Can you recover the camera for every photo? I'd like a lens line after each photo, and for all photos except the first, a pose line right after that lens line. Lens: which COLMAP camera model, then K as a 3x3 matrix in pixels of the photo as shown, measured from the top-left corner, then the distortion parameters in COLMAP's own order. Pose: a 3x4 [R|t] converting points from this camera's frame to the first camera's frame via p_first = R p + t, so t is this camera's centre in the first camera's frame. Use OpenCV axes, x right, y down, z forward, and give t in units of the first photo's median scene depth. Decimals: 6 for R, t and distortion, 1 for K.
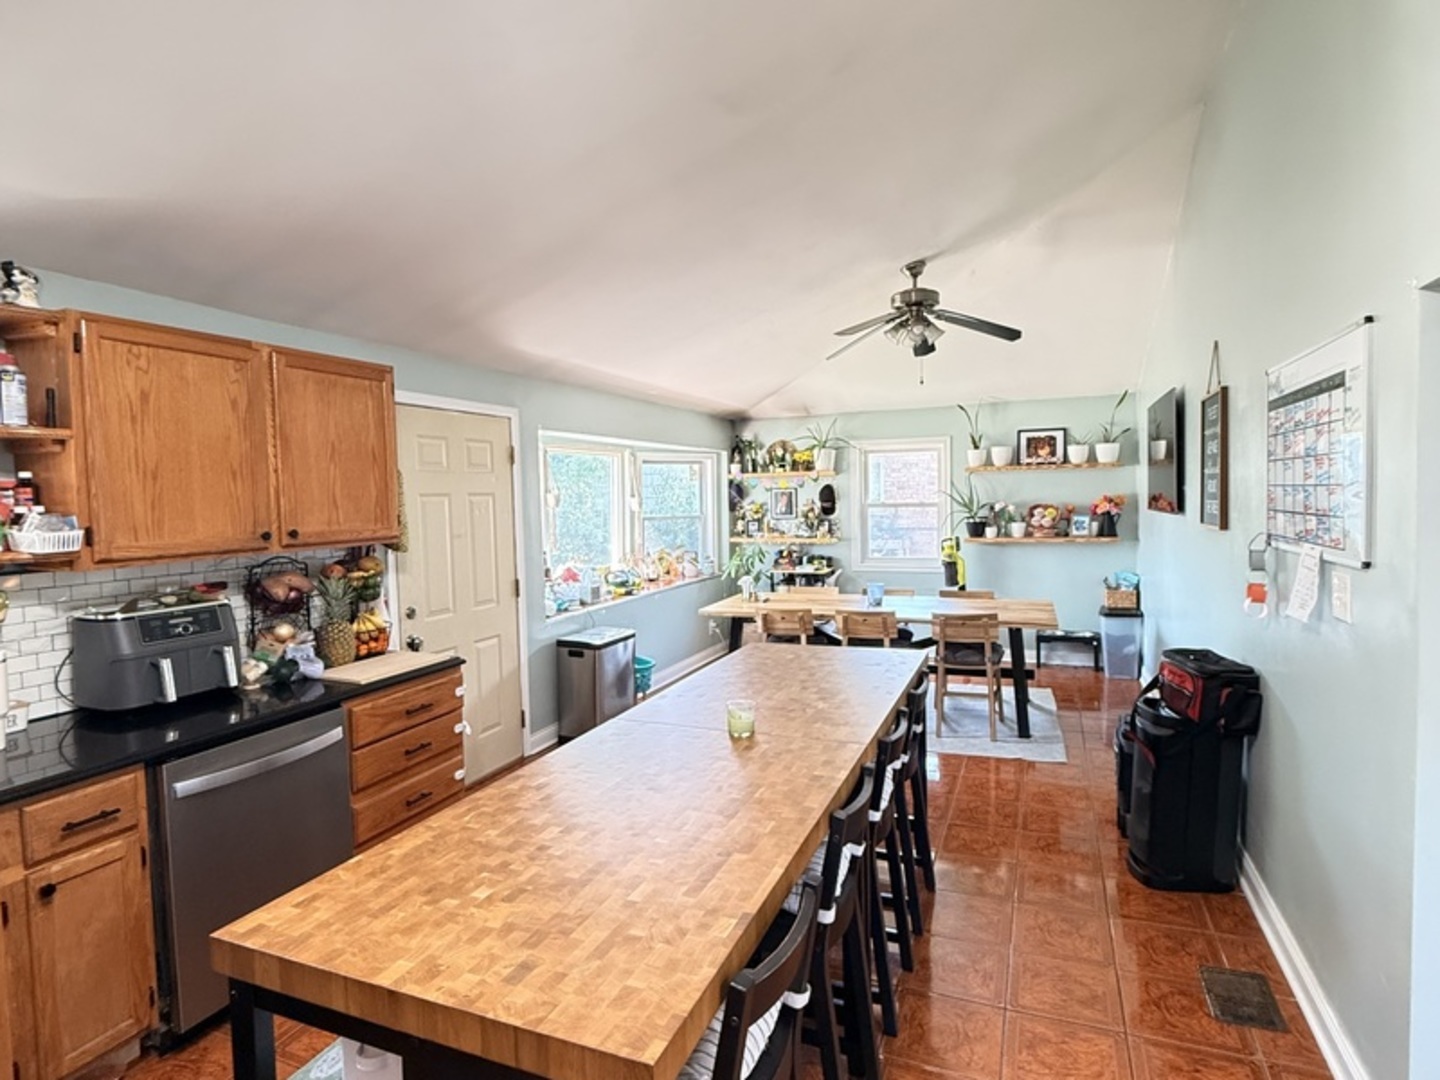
lens RADIAL K [[771.8, 0, 718.4], [0, 771.8, 537.2], [0, 0, 1]] dist [-0.001296, 0.000237]
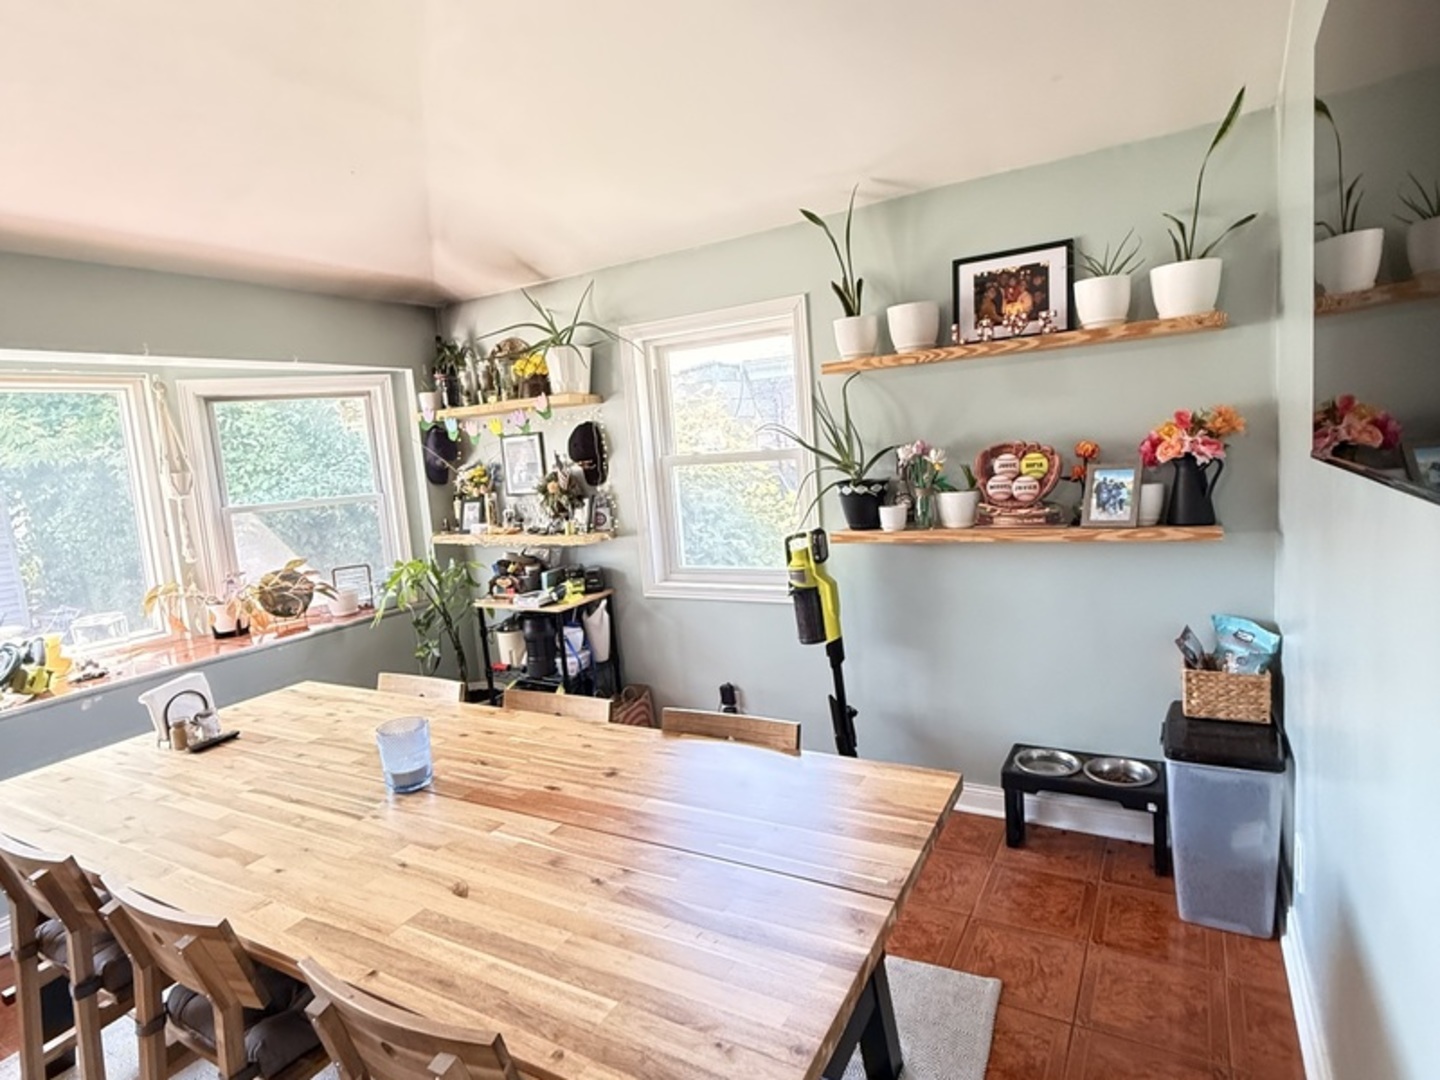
lens RADIAL K [[771.8, 0, 718.3], [0, 771.8, 537.9], [0, 0, 1]] dist [-0.001296, 0.000237]
pose [[0.990613, -0.038093, -0.131283, 0.316036], [0.048073, 0.996121, 0.073708, -0.030571], [0.127966, -0.079327, 0.988601, 0.580156]]
